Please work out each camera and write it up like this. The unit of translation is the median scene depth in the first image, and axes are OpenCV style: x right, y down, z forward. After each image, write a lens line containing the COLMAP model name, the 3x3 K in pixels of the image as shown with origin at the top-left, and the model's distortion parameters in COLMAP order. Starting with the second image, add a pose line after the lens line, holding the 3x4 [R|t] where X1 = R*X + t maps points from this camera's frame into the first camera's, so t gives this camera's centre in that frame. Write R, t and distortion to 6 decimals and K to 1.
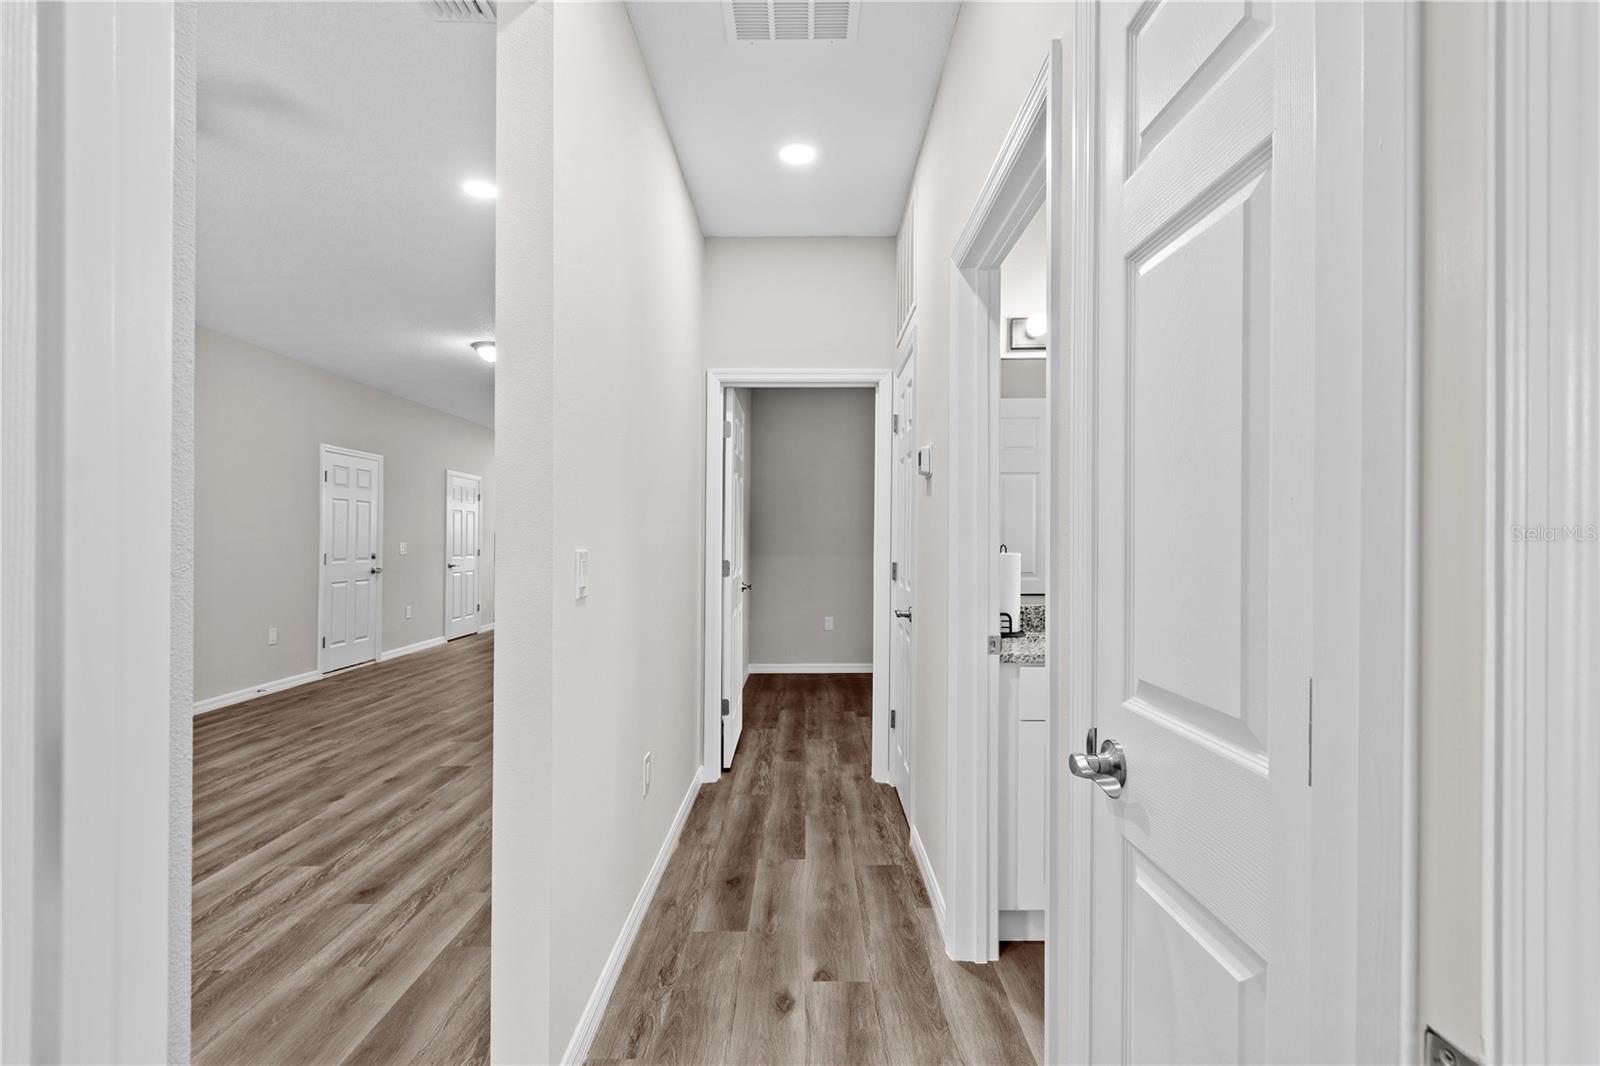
lens RADIAL K [[711.5, 0, 805.5], [0, 711.5, 541.4], [0, 0, 1]] dist [-0.000072, -0.000200]
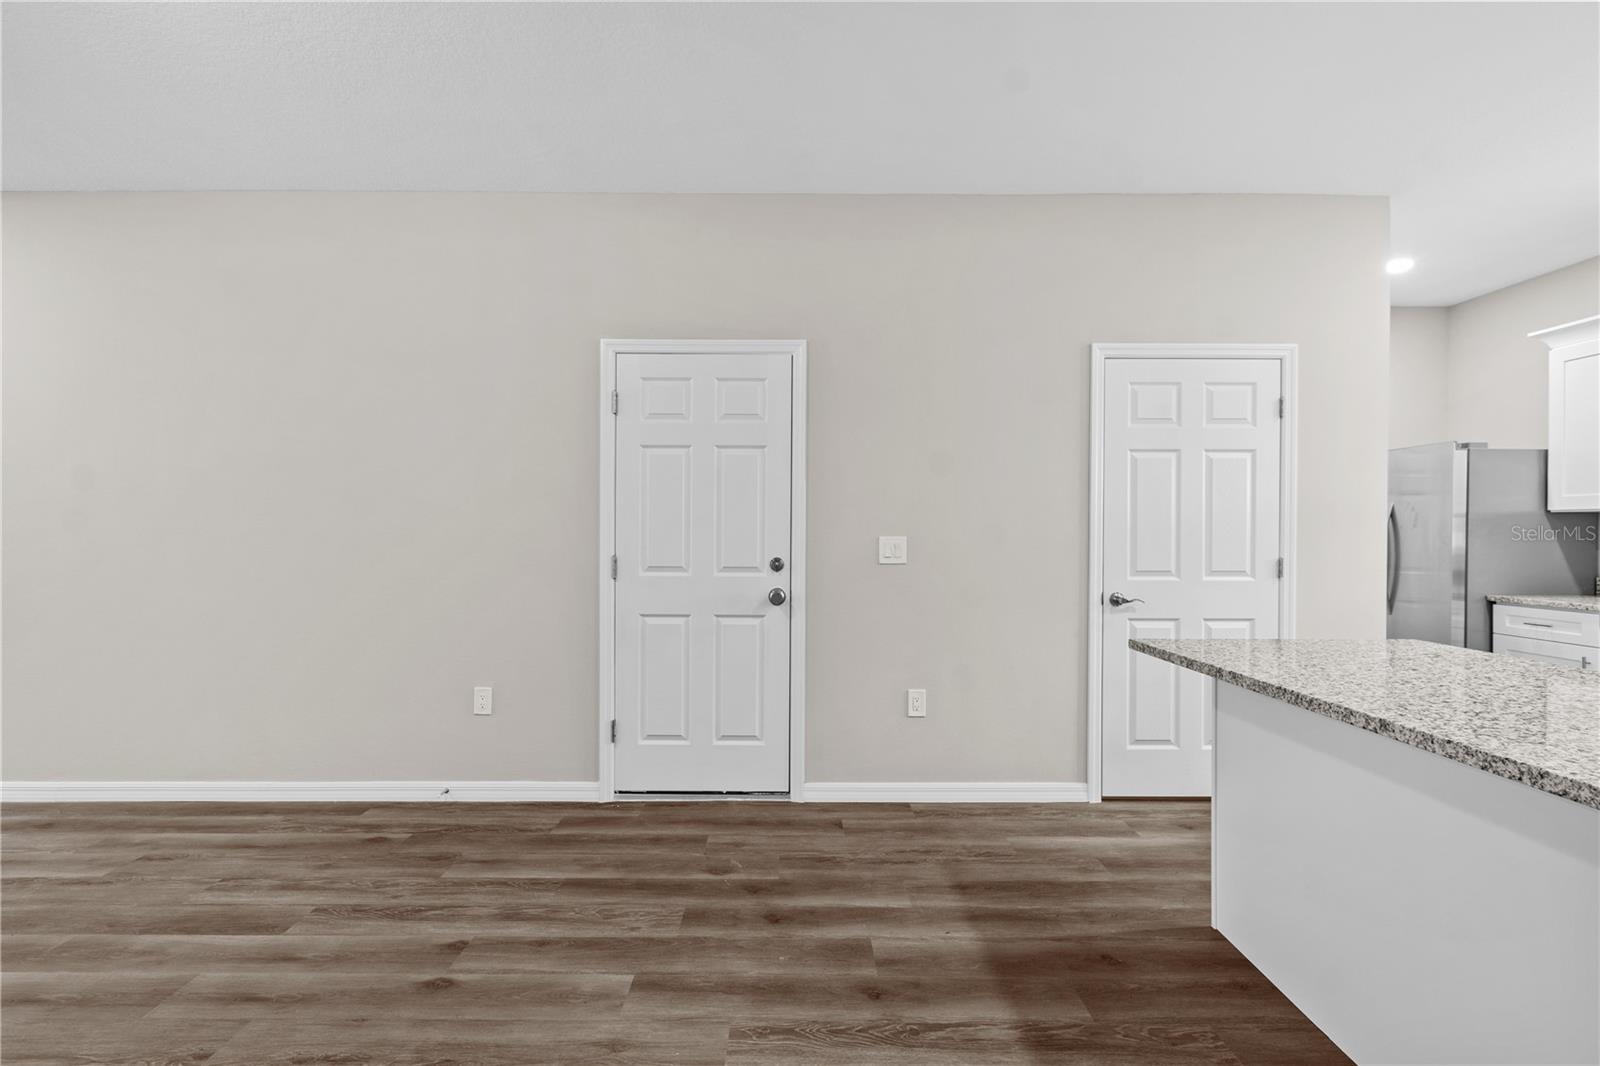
lens RADIAL K [[701.3, 0, 790.3], [0, 701.3, 534.5], [0, 0, 1]] dist [0.000299, -0.000686]
pose [[-0.001774, -0.000941, -0.999998, -0.159369], [-0.003373, 0.999994, -0.000935, 0.002266], [0.999993, 0.003372, -0.001777, 1.007458]]
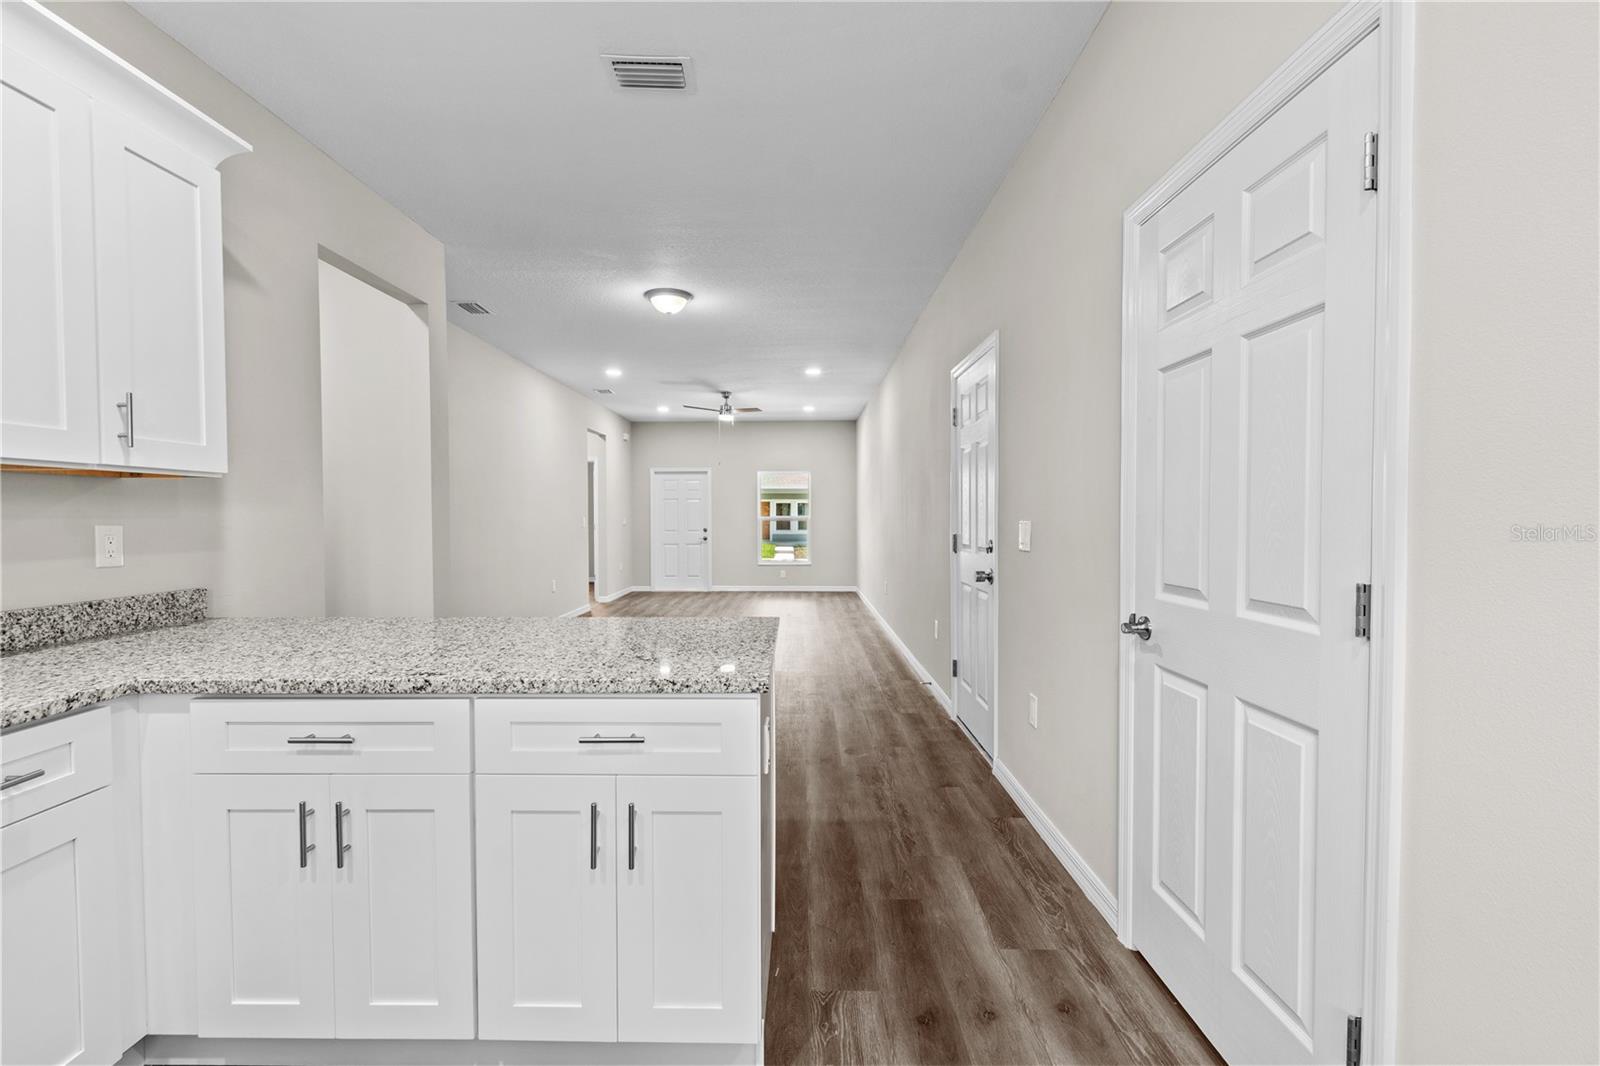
lens RADIAL K [[697.4, 0, 780.9], [0, 697.4, 525.2], [0, 0, 1]] dist [0.000710, -0.000177]
pose [[-0.999831, 0.004923, 0.017725, -0.472284], [0.005184, 0.999878, 0.014704, -0.001054], [-0.017651, 0.014794, -0.999735, 1.478417]]
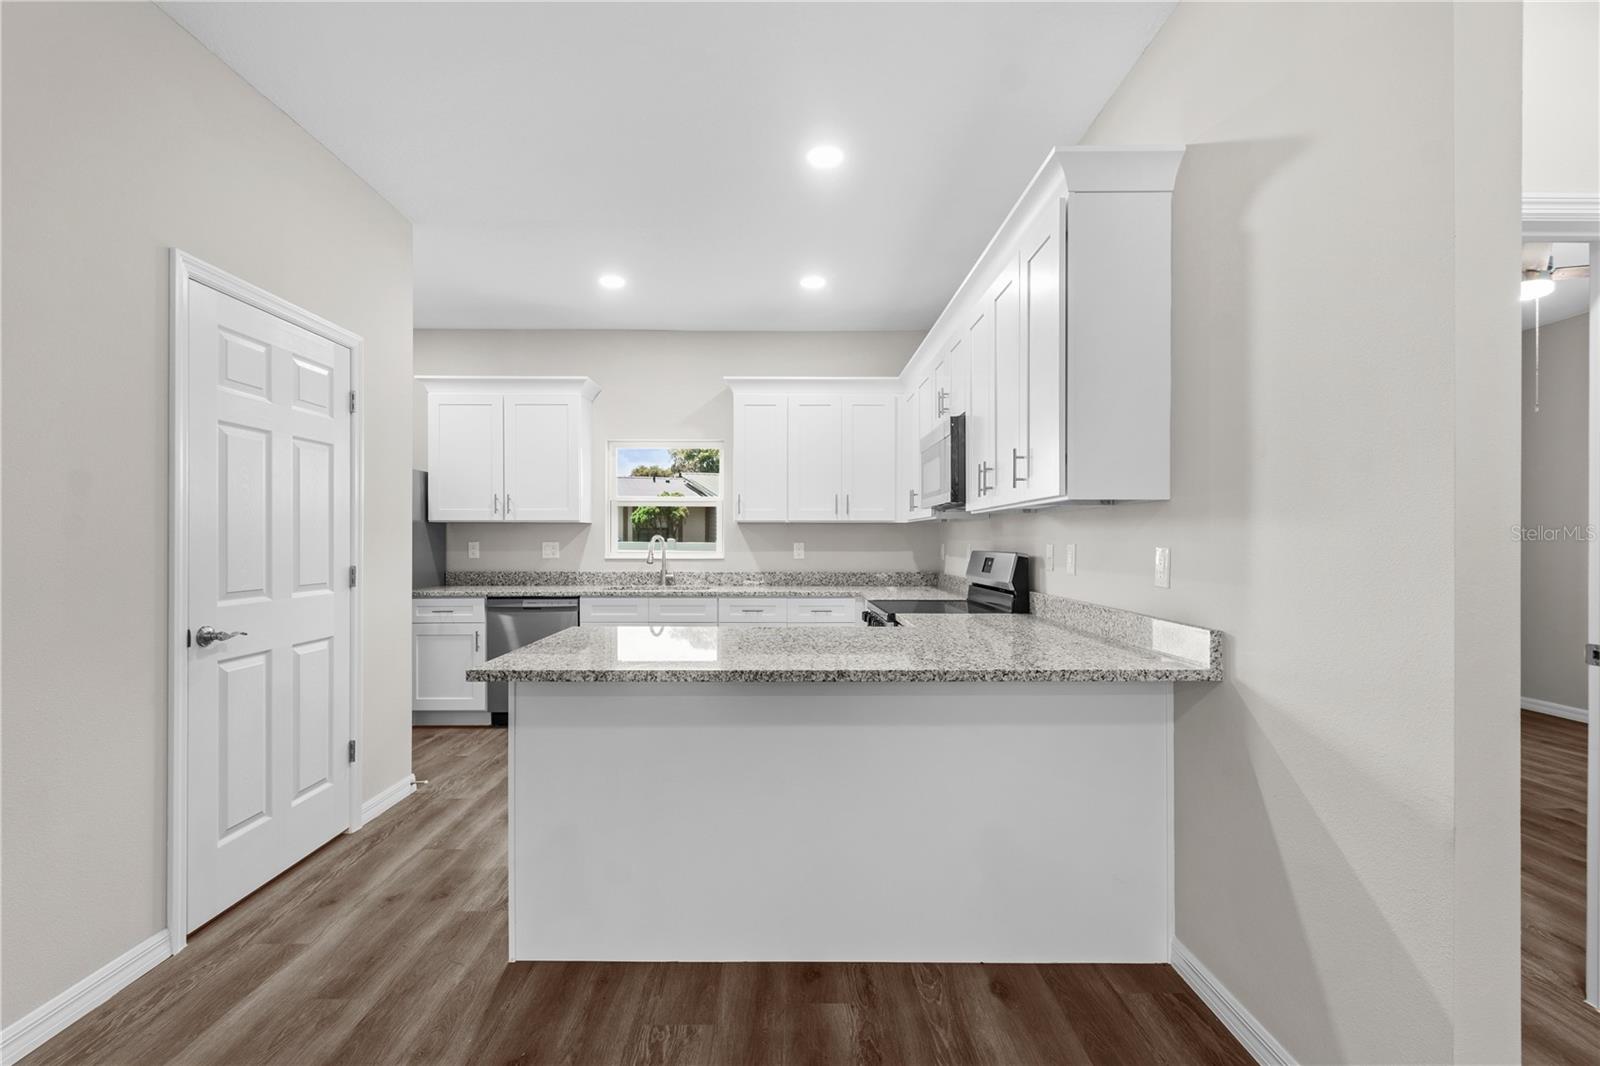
lens RADIAL K [[706.2, 0, 789.3], [0, 706.2, 538.9], [0, 0, 1]] dist [0.000881, -0.000076]
pose [[0.999936, -0.001668, 0.011213, -0.353512], [0.001686, 0.999997, -0.001579, 0.000924], [-0.011210, 0.001598, 0.999936, 0.903436]]
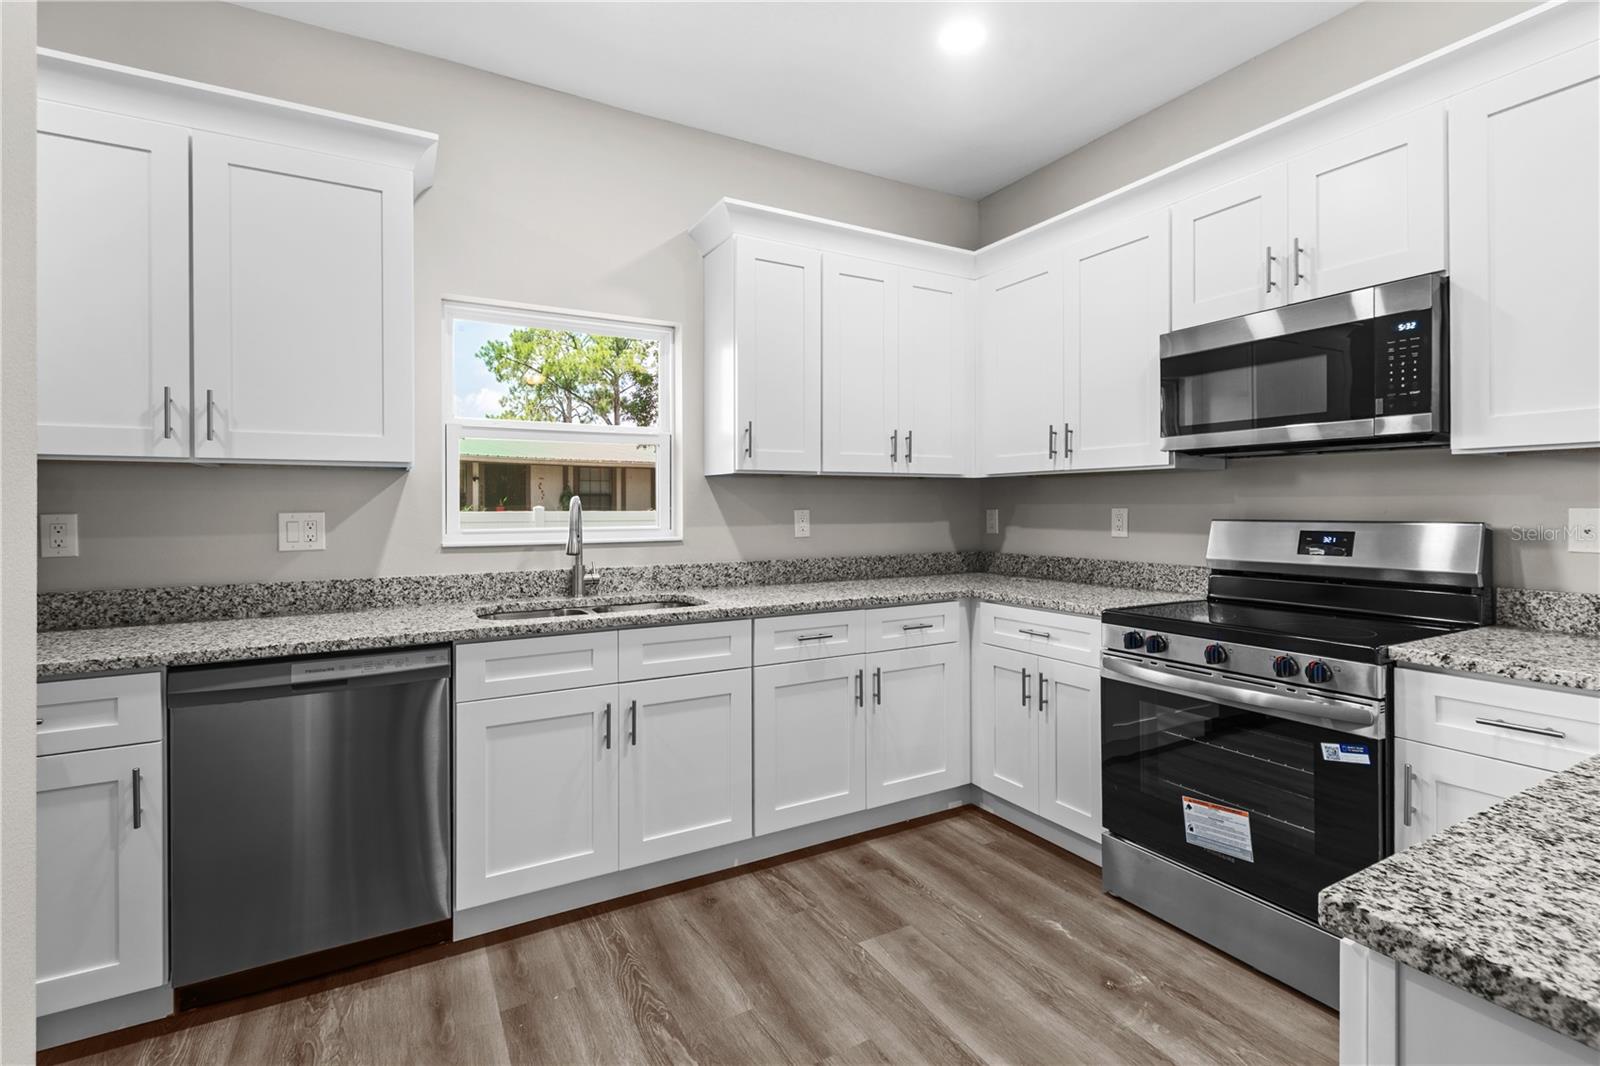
lens RADIAL K [[730.8, 0, 799.8], [0, 730.8, 514.8], [0, 0, 1]] dist [-0.000182, -0.000222]
pose [[0.869452, -0.012328, 0.493863, -0.555943], [0.006464, 0.999887, 0.013579, 0.000567], [-0.493975, -0.008614, 0.869434, 1.235292]]
